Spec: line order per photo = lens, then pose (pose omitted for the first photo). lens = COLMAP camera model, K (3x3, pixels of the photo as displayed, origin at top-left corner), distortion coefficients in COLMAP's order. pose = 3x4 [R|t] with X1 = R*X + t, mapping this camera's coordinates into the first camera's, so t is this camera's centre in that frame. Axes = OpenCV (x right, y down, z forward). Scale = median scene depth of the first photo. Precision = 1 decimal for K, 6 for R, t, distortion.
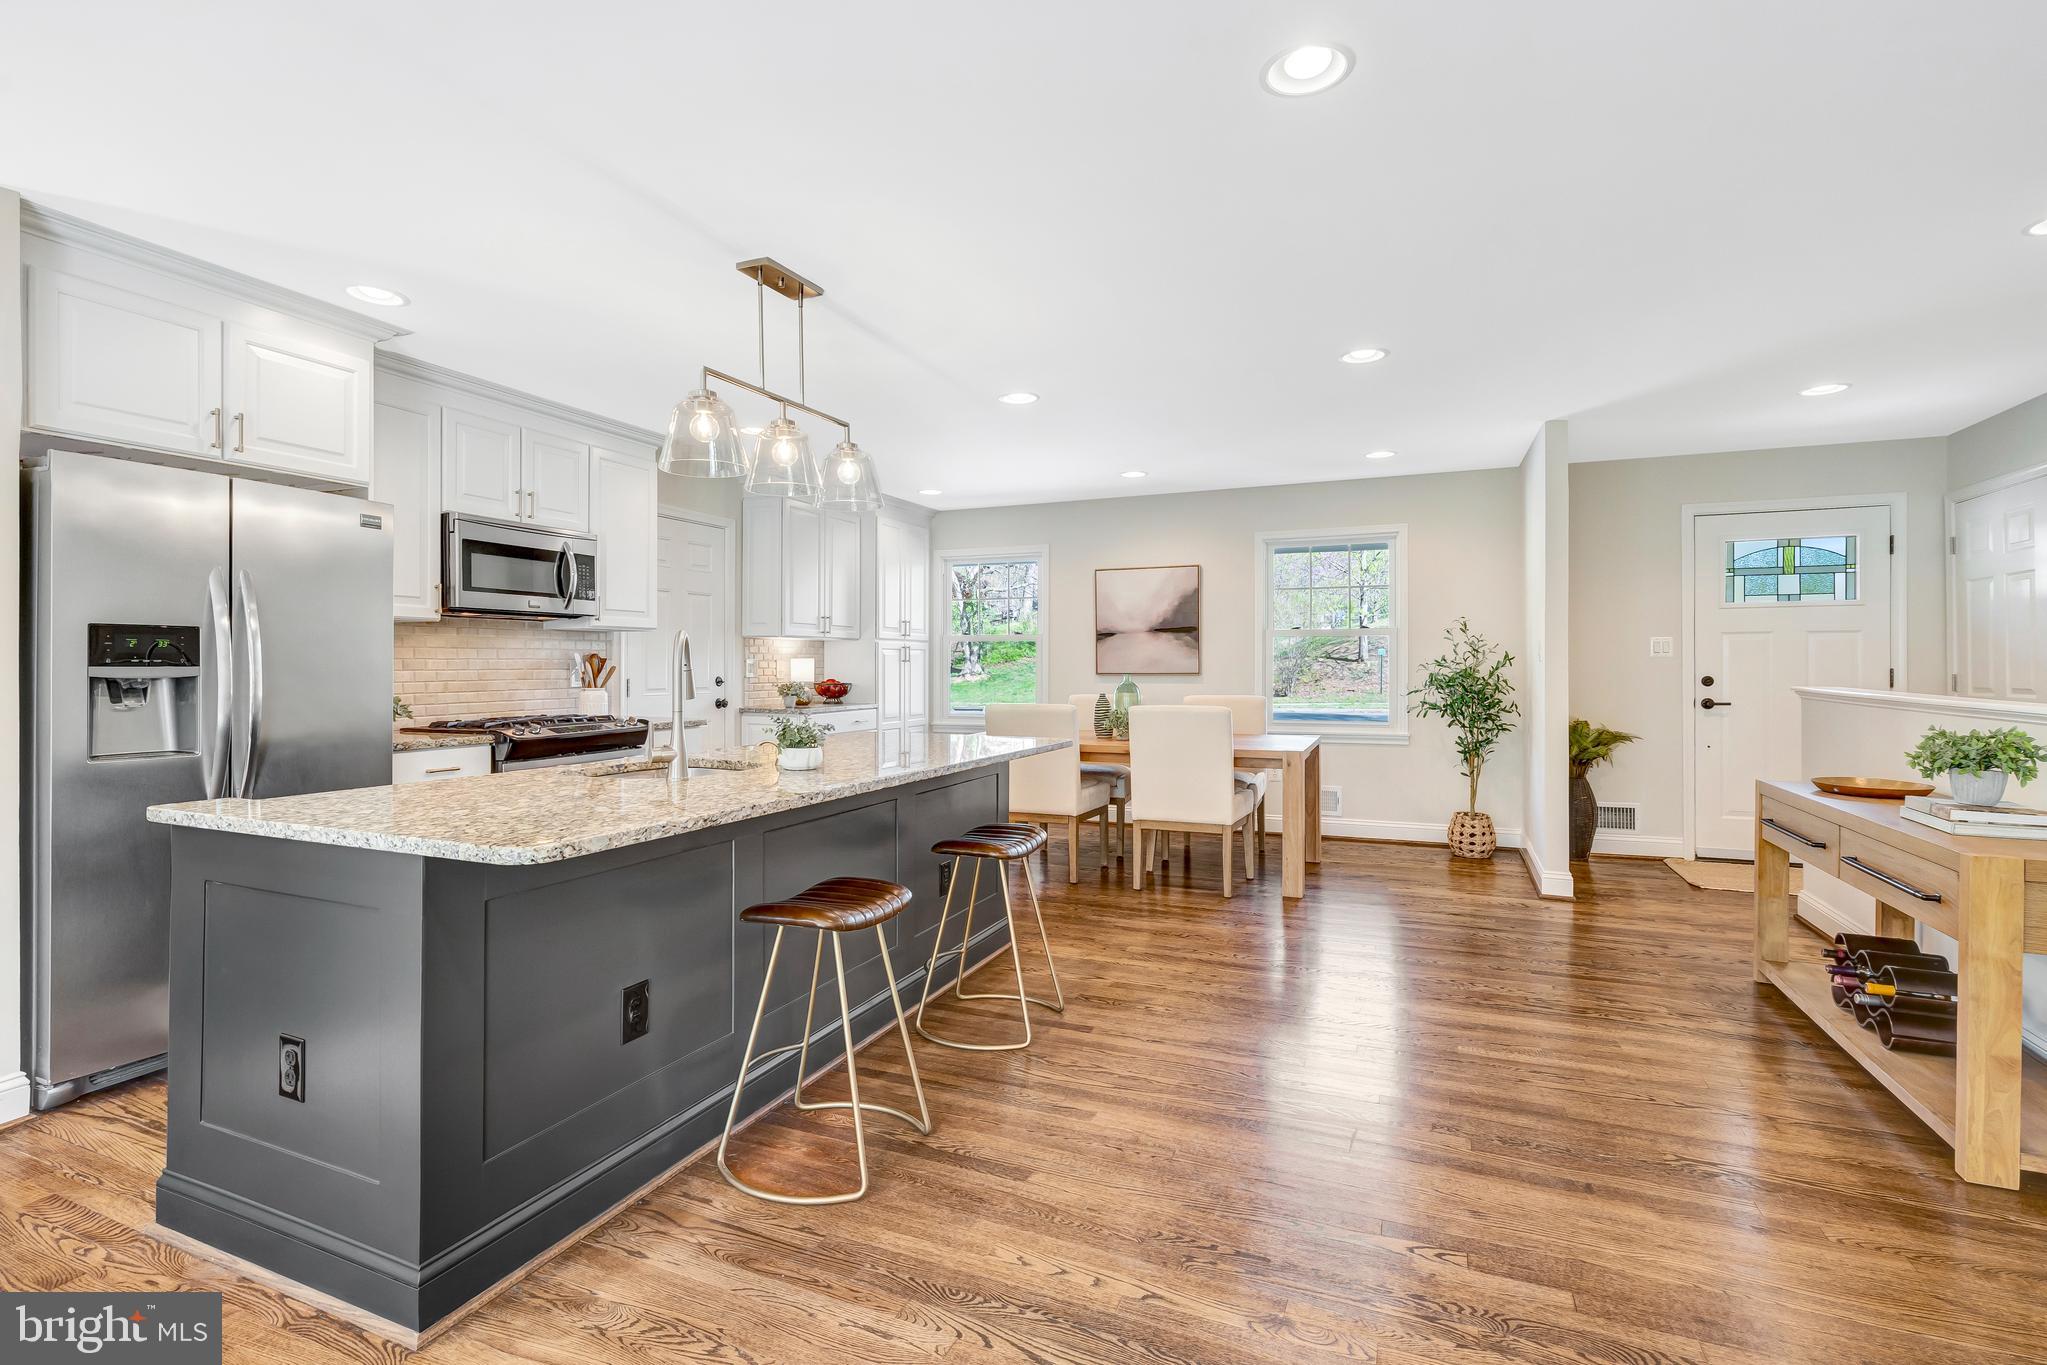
lens RADIAL K [[937.7, 0, 1020.6], [0, 937.7, 669.4], [0, 0, 1]] dist [-0.002760, -0.000256]
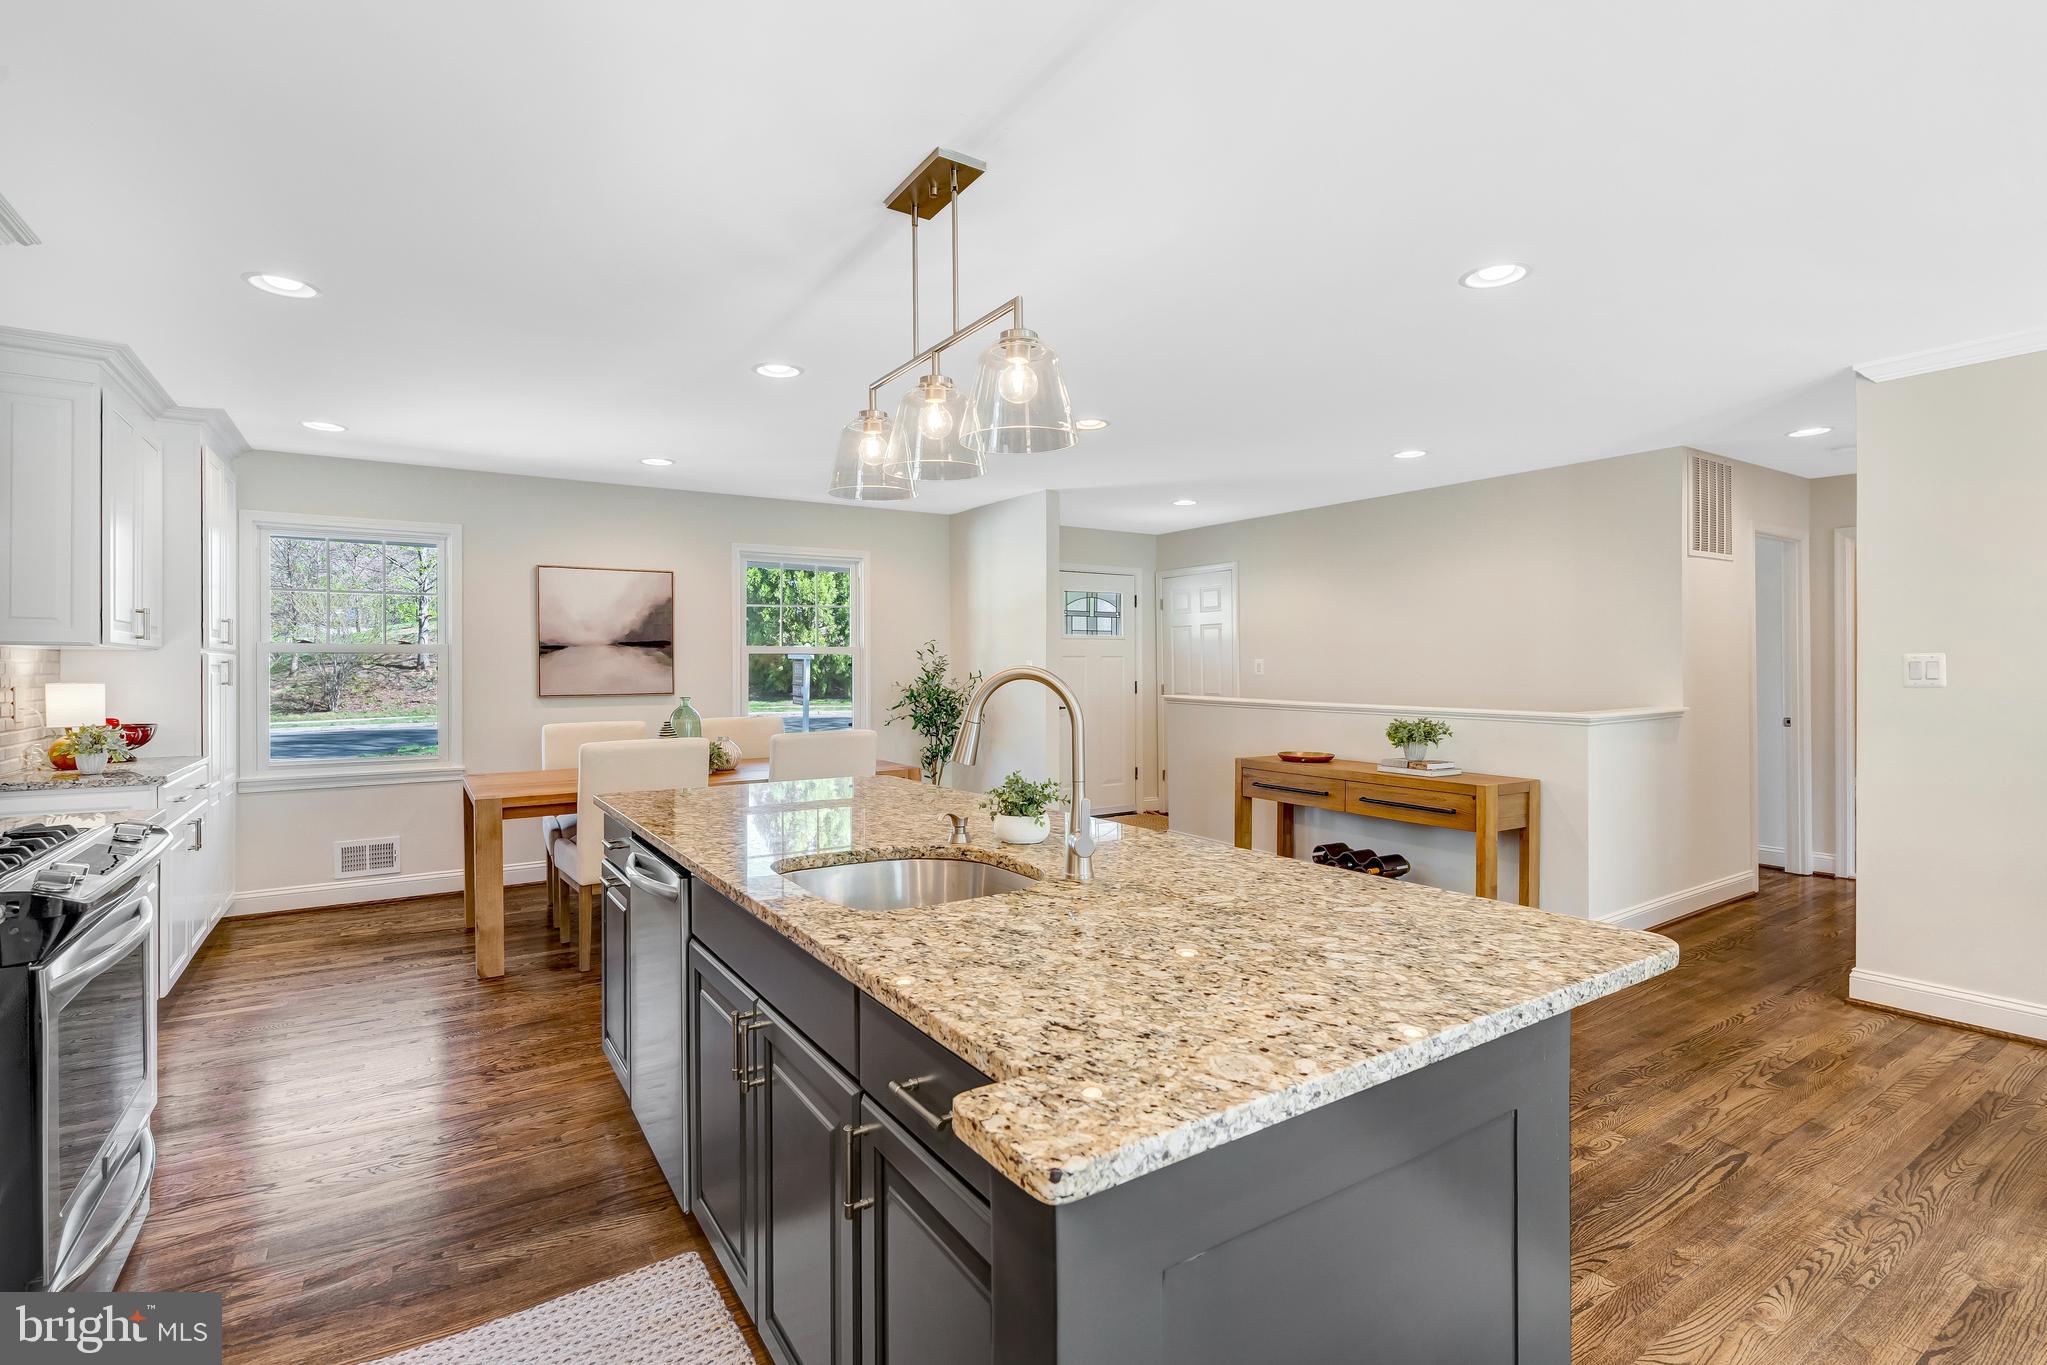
lens RADIAL K [[940.8, 0, 1011.9], [0, 940.8, 671.2], [0, 0, 1]] dist [-0.000158, 0.000075]
pose [[0.556801, -0.003736, 0.830638, -0.481815], [0.006326, 0.999980, 0.000258, -0.019675], [-0.830622, 0.005111, 0.556813, 0.308715]]
